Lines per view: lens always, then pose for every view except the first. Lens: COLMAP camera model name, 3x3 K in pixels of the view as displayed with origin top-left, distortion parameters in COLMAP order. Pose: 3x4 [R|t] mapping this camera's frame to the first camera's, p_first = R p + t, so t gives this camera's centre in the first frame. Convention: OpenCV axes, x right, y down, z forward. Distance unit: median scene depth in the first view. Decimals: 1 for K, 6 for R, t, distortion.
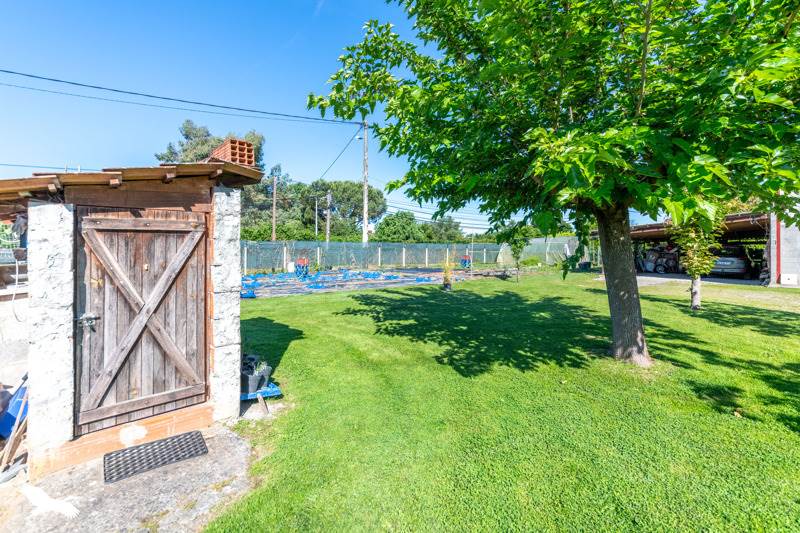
lens RADIAL K [[360.3, 0, 402.2], [0, 360.3, 250.3], [0, 0, 1]] dist [-0.003416, -0.000371]
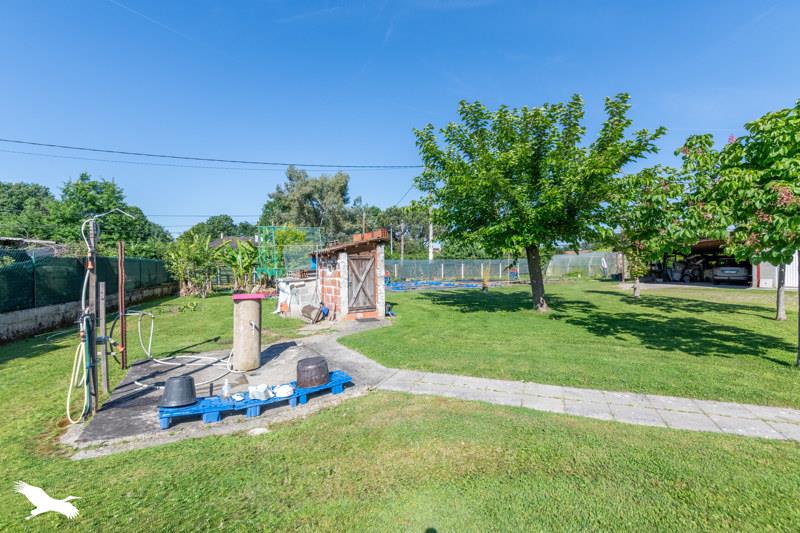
lens RADIAL K [[360.3, 0, 402.2], [0, 360.3, 250.3], [0, 0, 1]] dist [-0.003416, -0.000371]
pose [[0.981607, -0.021367, -0.189714, 0.066224], [0.012702, 0.998825, -0.046775, 0.006205], [0.190490, 0.043505, 0.980725, -0.450151]]
